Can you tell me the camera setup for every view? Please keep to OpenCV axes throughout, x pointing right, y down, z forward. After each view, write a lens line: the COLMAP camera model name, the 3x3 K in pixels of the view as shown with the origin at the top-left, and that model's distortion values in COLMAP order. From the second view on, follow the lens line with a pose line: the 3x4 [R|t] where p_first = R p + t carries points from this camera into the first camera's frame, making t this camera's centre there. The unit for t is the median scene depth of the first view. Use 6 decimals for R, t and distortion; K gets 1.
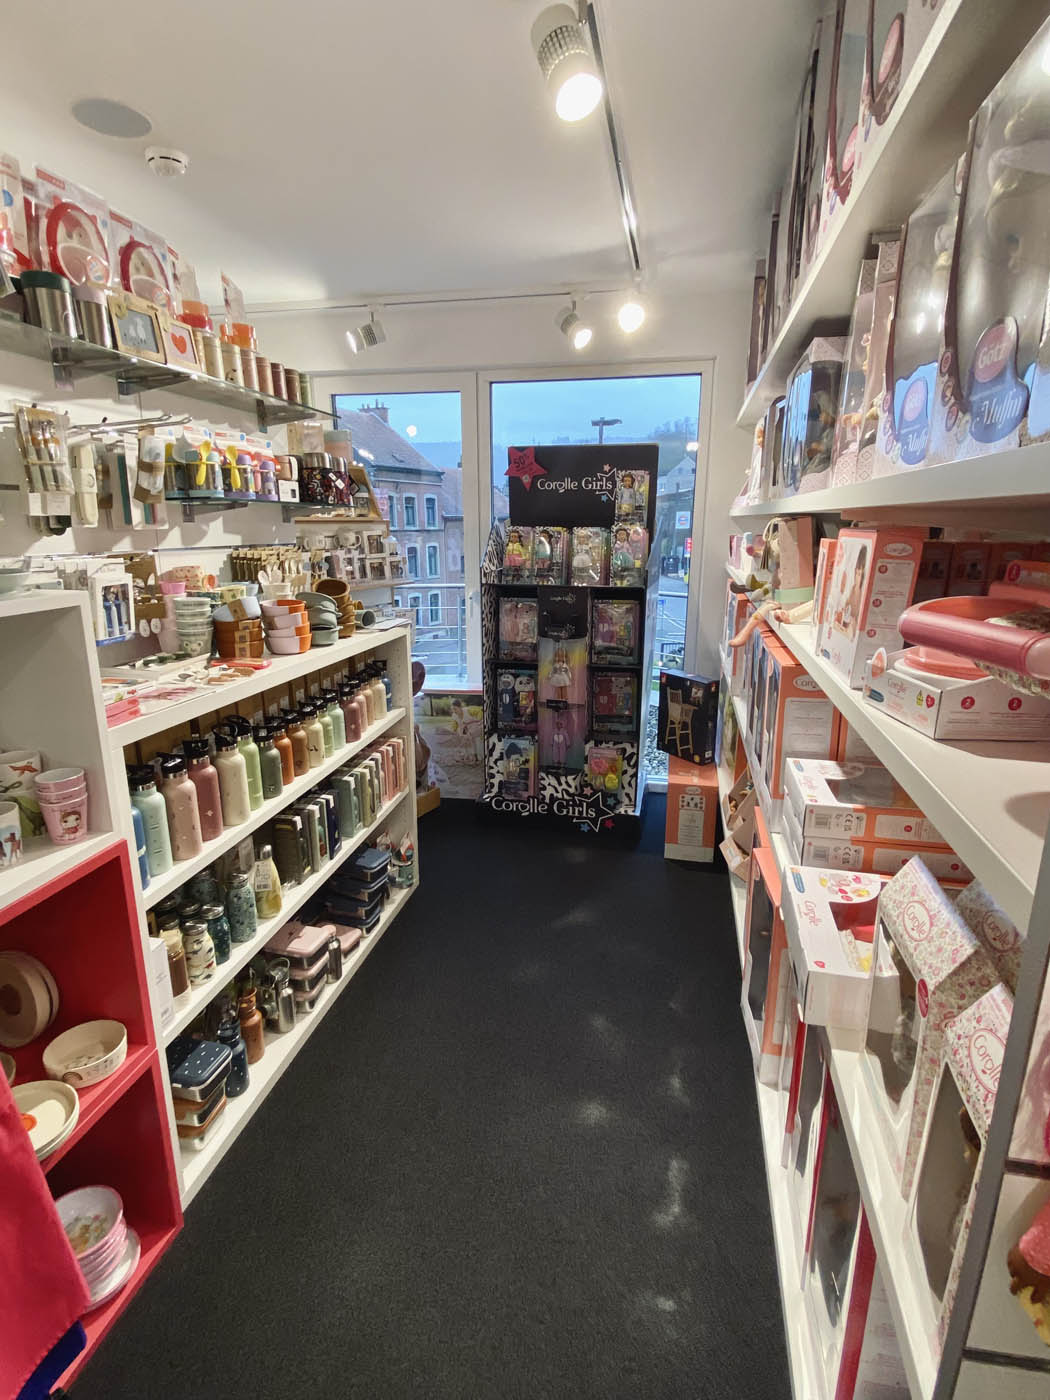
lens RADIAL K [[710.5, 0, 525.0], [0, 710.5, 700.0], [0, 0, 1]] dist [0.105997, -0.000141]
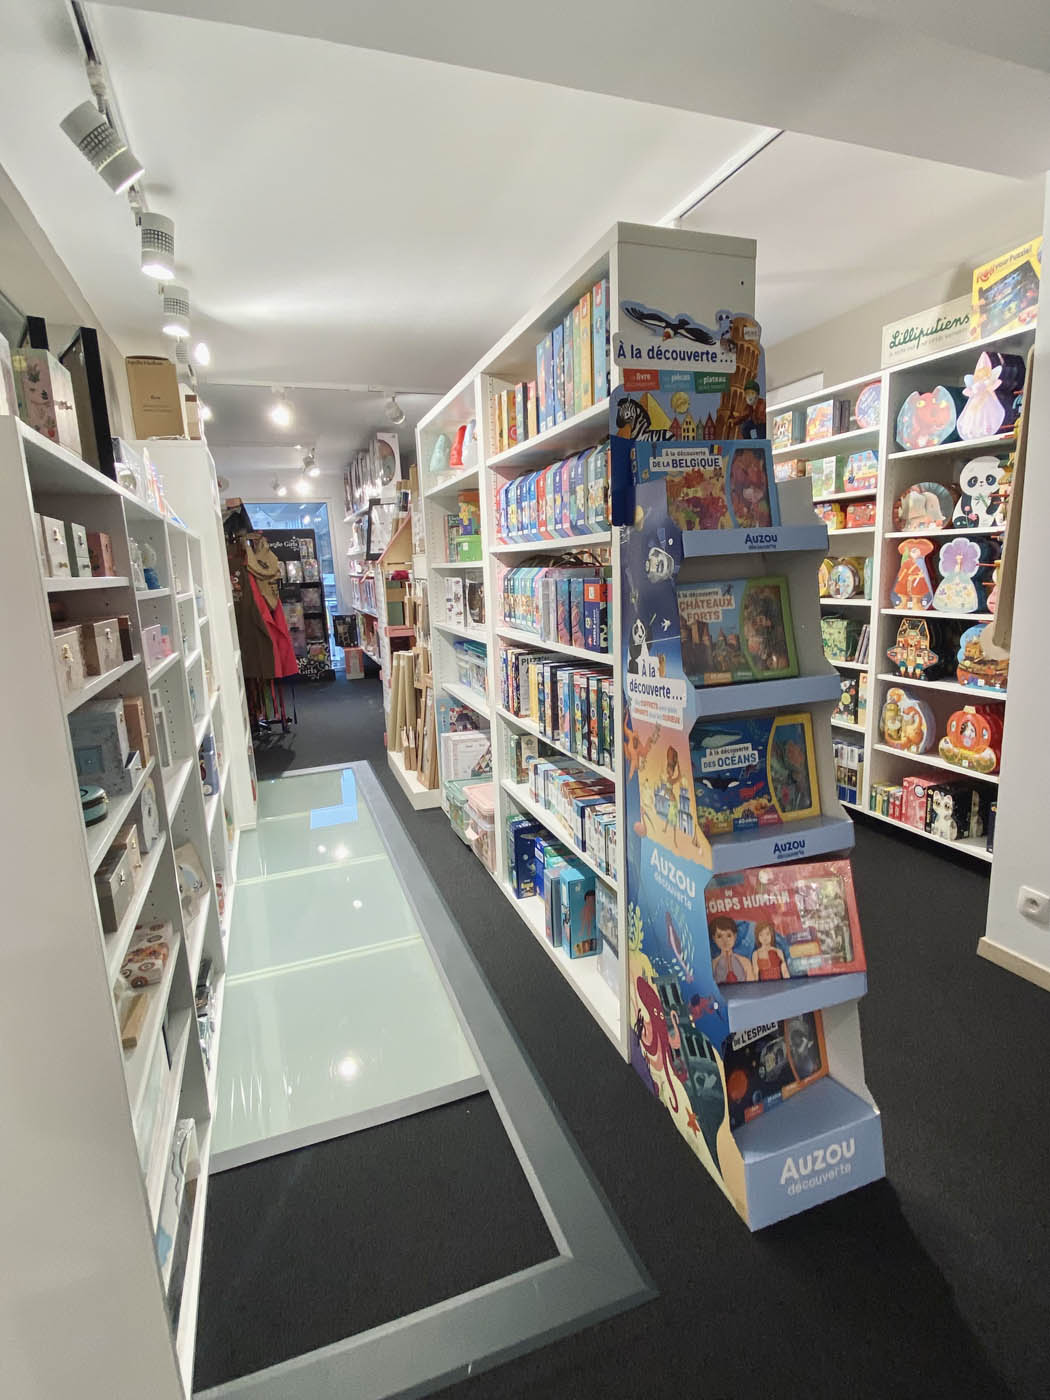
lens RADIAL K [[710.5, 0, 525.0], [0, 710.5, 700.0], [0, 0, 1]] dist [0.105997, -0.000141]
pose [[0.847881, -0.136274, 0.512373, -0.595675], [0.175532, 0.984054, -0.028746, 0.465420], [-0.500286, 0.114311, 0.858282, -1.558027]]
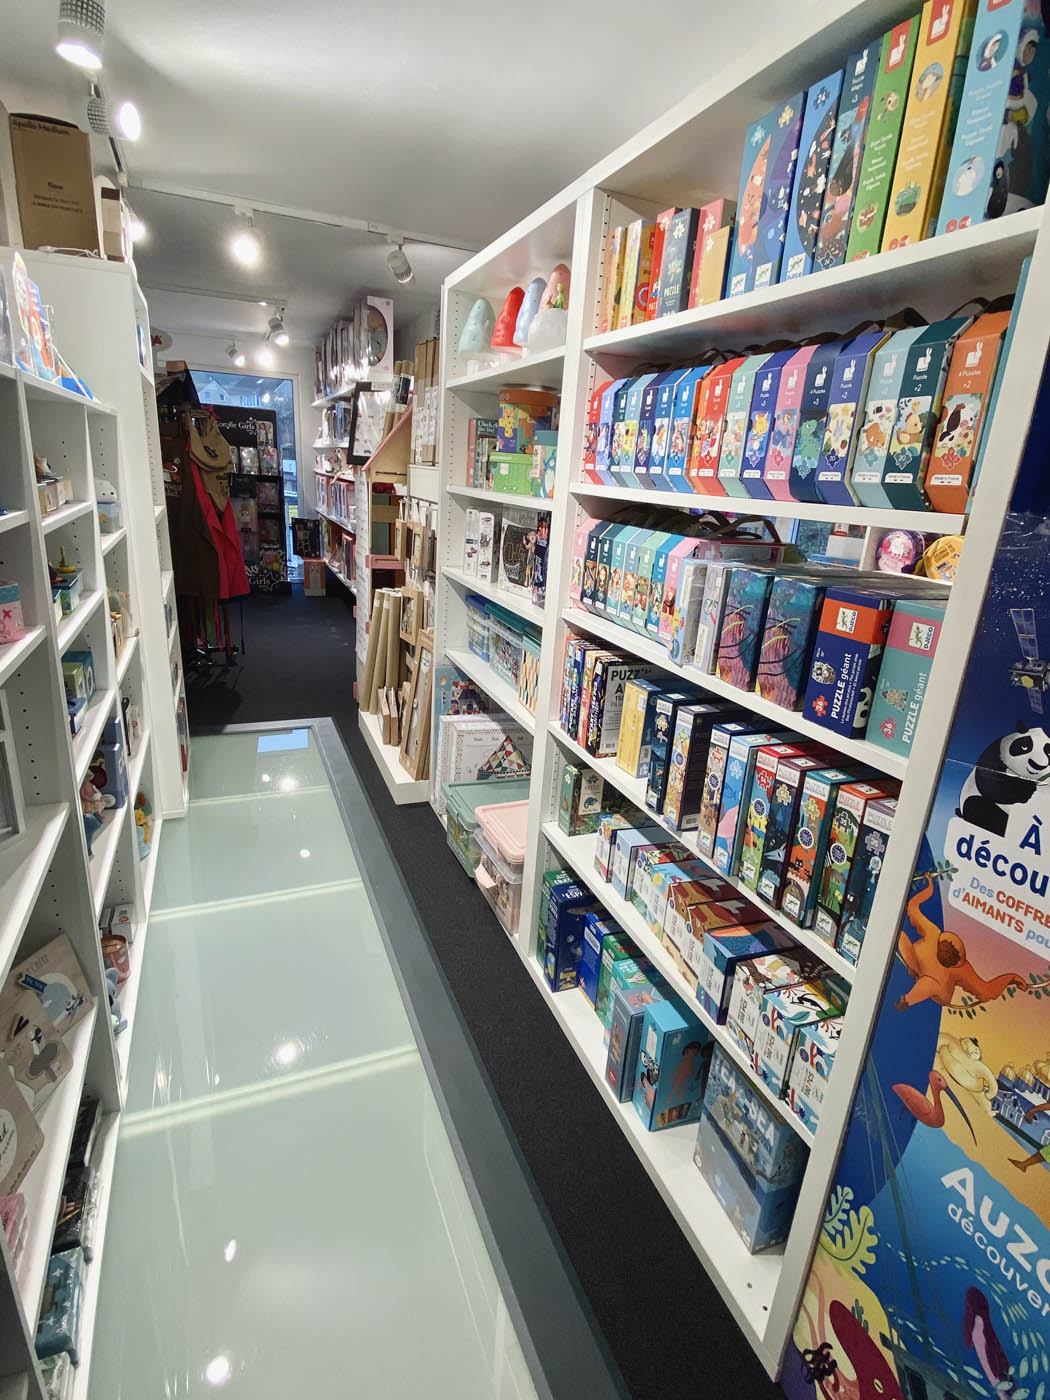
lens RADIAL K [[709.3, 0, 531.5], [0, 709.3, 699.9], [0, 0, 1]] dist [0.031743, -0.000921]
pose [[0.816992, -0.124913, 0.562957, -0.522296], [0.082275, 0.991519, 0.100603, 0.364497], [-0.570749, -0.035875, 0.820340, -1.269790]]
